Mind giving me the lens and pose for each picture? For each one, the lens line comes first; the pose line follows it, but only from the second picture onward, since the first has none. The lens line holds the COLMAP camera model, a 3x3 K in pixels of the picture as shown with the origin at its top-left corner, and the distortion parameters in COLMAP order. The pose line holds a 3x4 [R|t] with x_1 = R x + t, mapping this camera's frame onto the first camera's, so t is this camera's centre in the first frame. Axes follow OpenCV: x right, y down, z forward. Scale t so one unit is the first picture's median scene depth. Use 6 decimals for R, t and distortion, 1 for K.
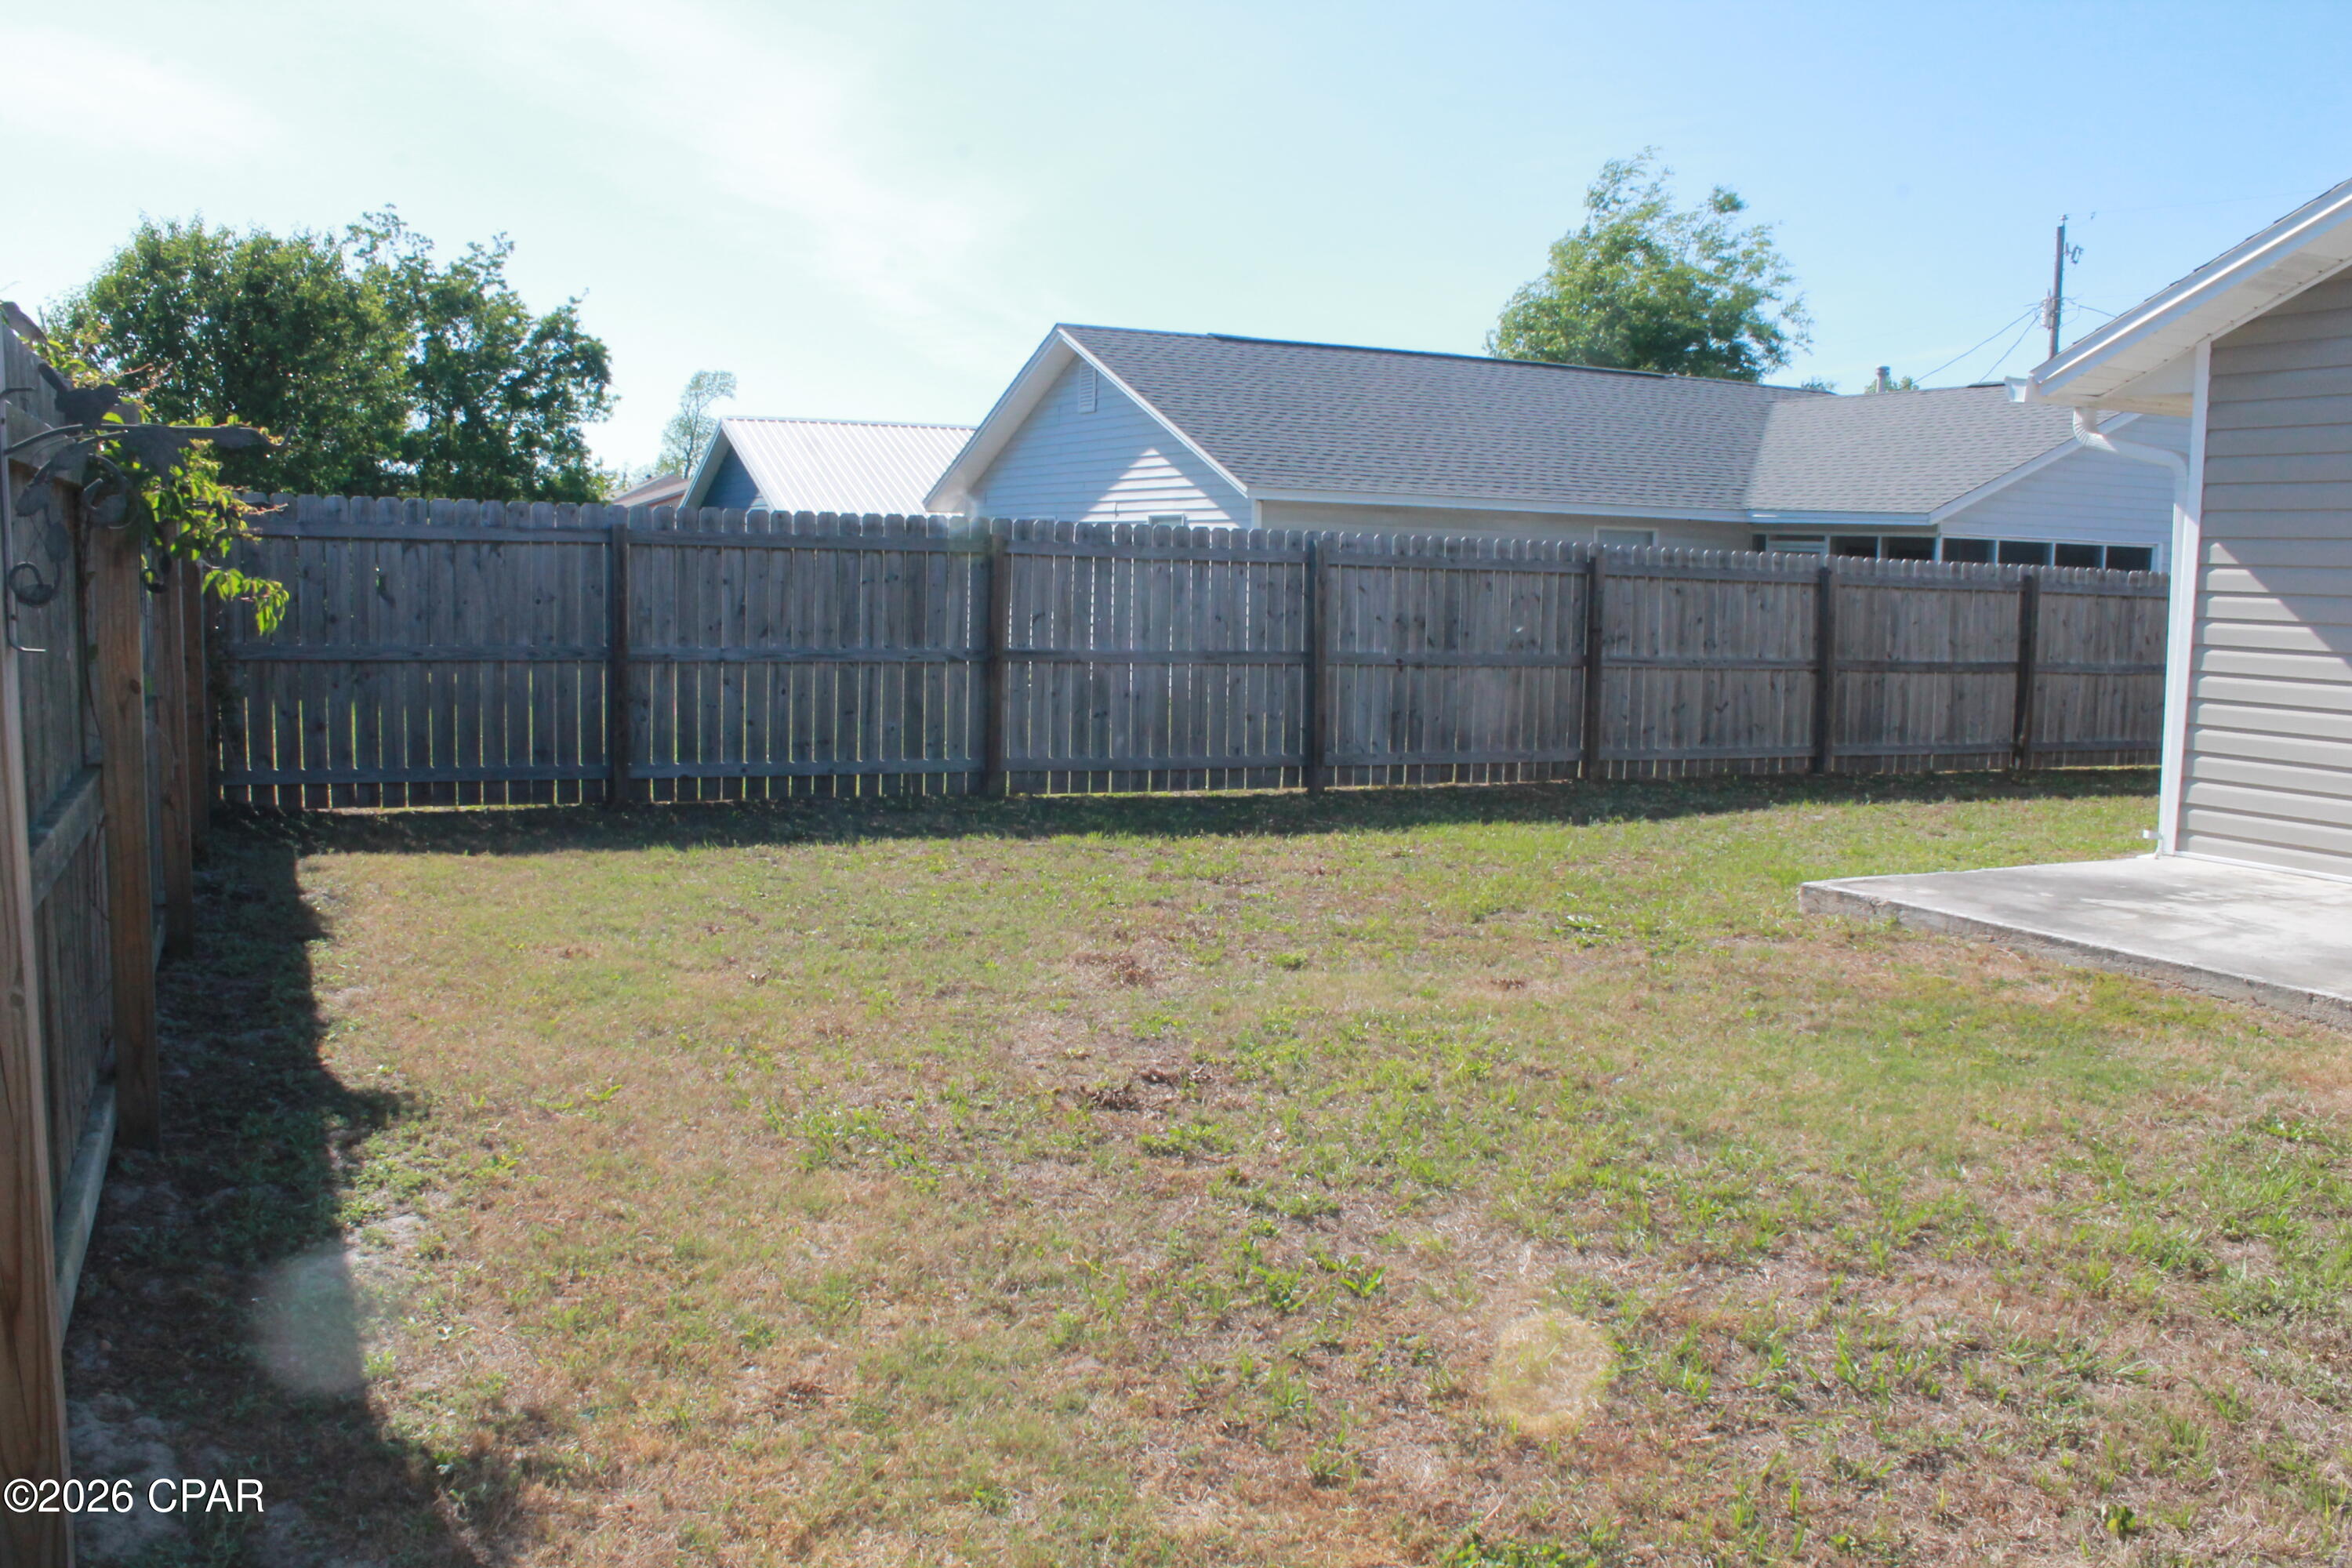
lens RADIAL K [[1984.9, 0, 1168.4], [0, 1984.9, 789.1], [0, 0, 1]] dist [-0.163339, 0.144739]
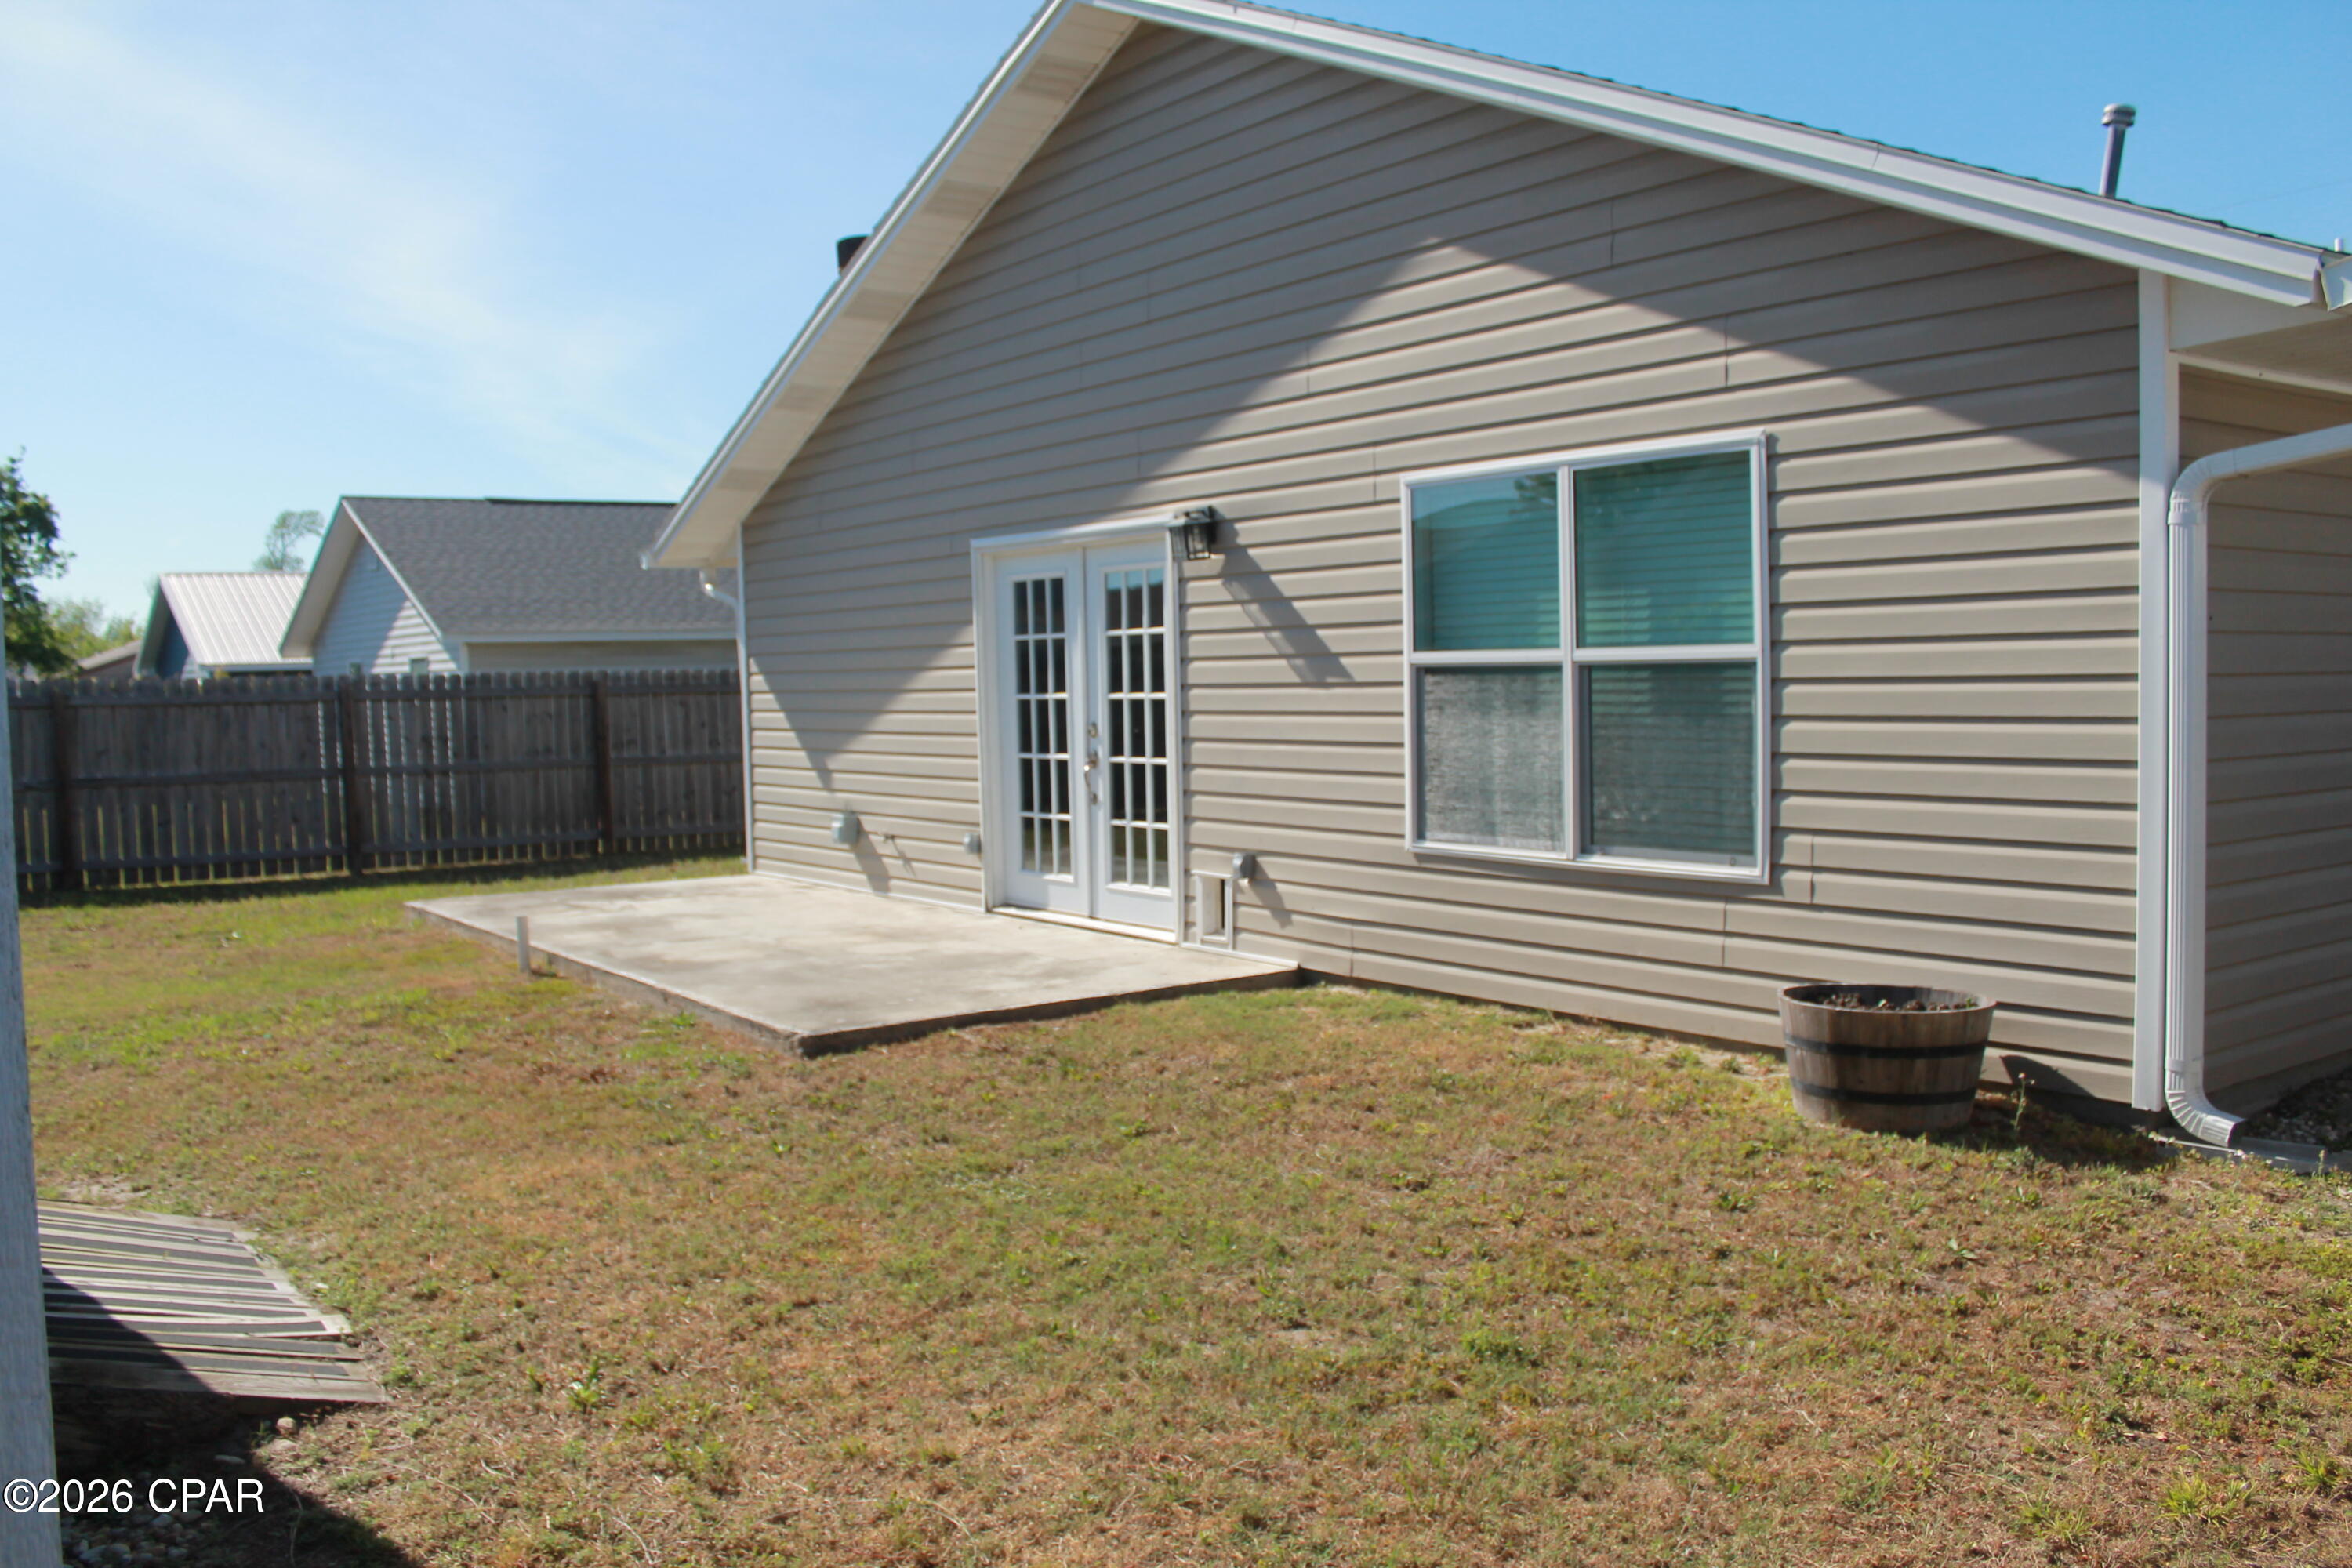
lens RADIAL K [[1984.9, 0, 1168.4], [0, 1984.9, 789.1], [0, 0, 1]] dist [-0.163339, 0.144739]
pose [[0.984640, -0.054458, 0.165888, 0.461078], [0.063436, 0.996767, -0.049311, 0.050337], [-0.162666, 0.059077, 0.984911, -0.407472]]
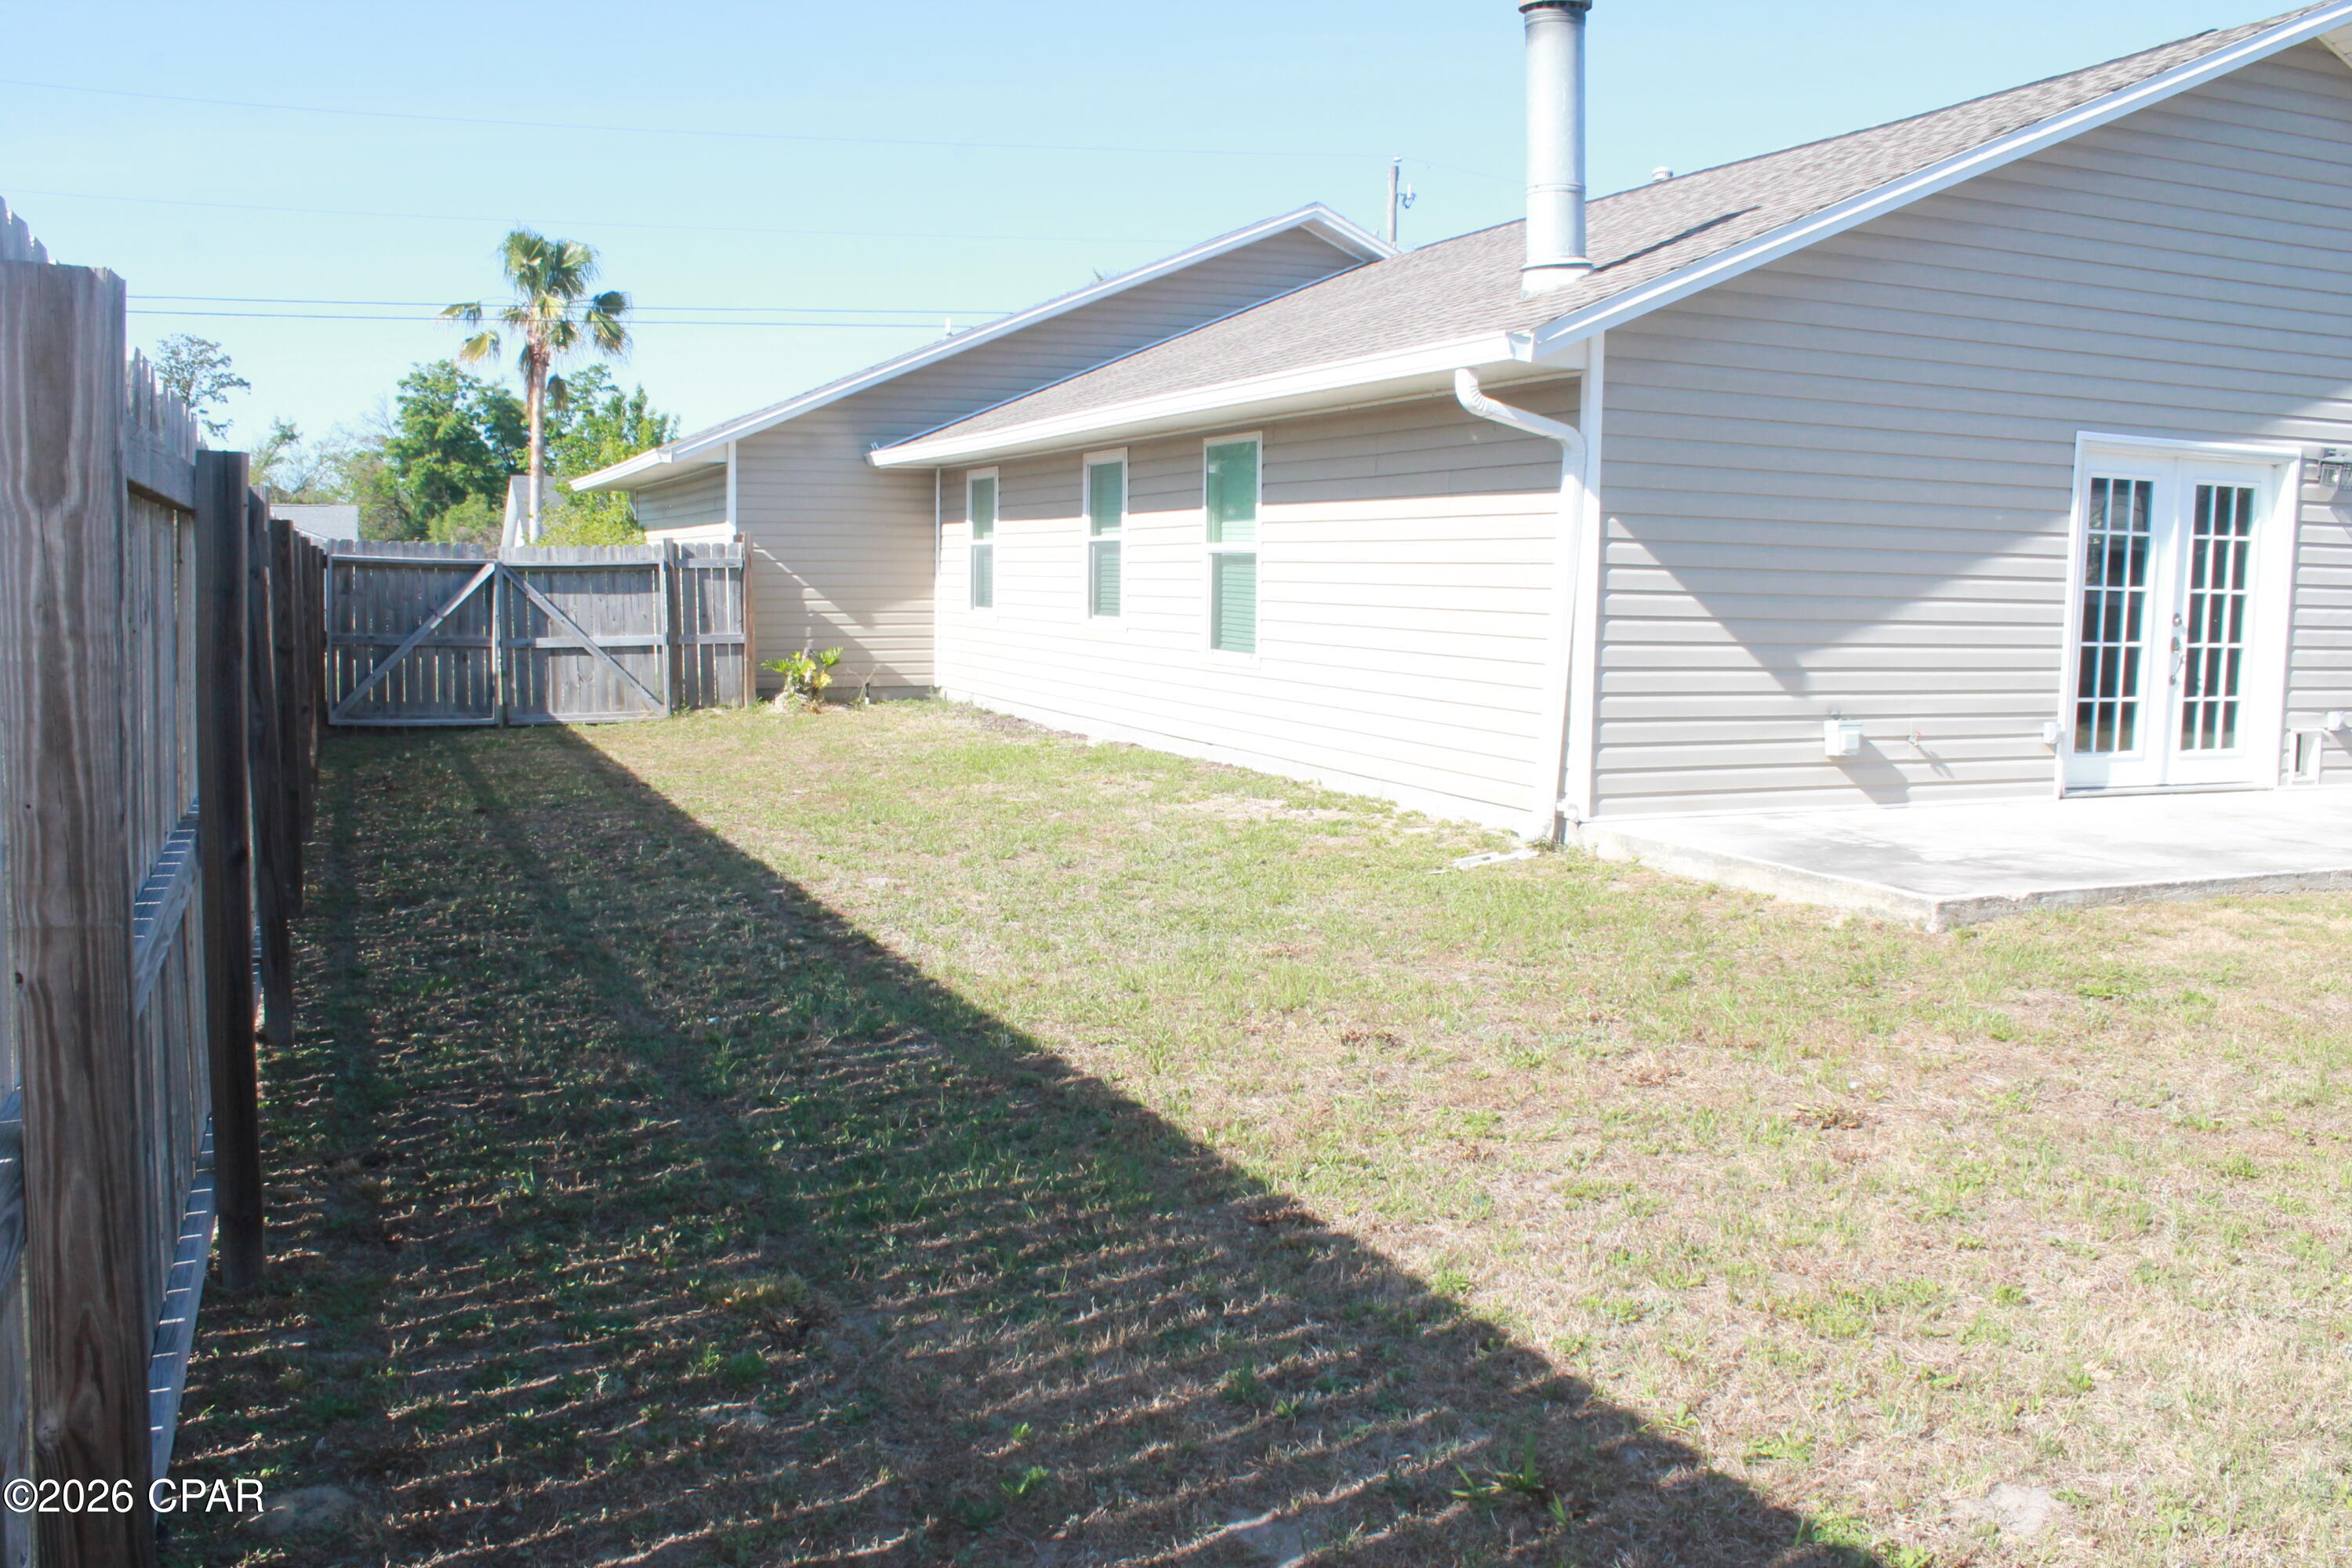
lens RADIAL K [[1984.9, 0, 1168.4], [0, 1984.9, 789.1], [0, 0, 1]] dist [-0.163339, 0.144739]
pose [[0.048700, -0.131010, 0.990184, -0.412589], [0.098682, 0.987141, 0.125754, -0.107421], [-0.993927, 0.091589, 0.061002, 0.904239]]
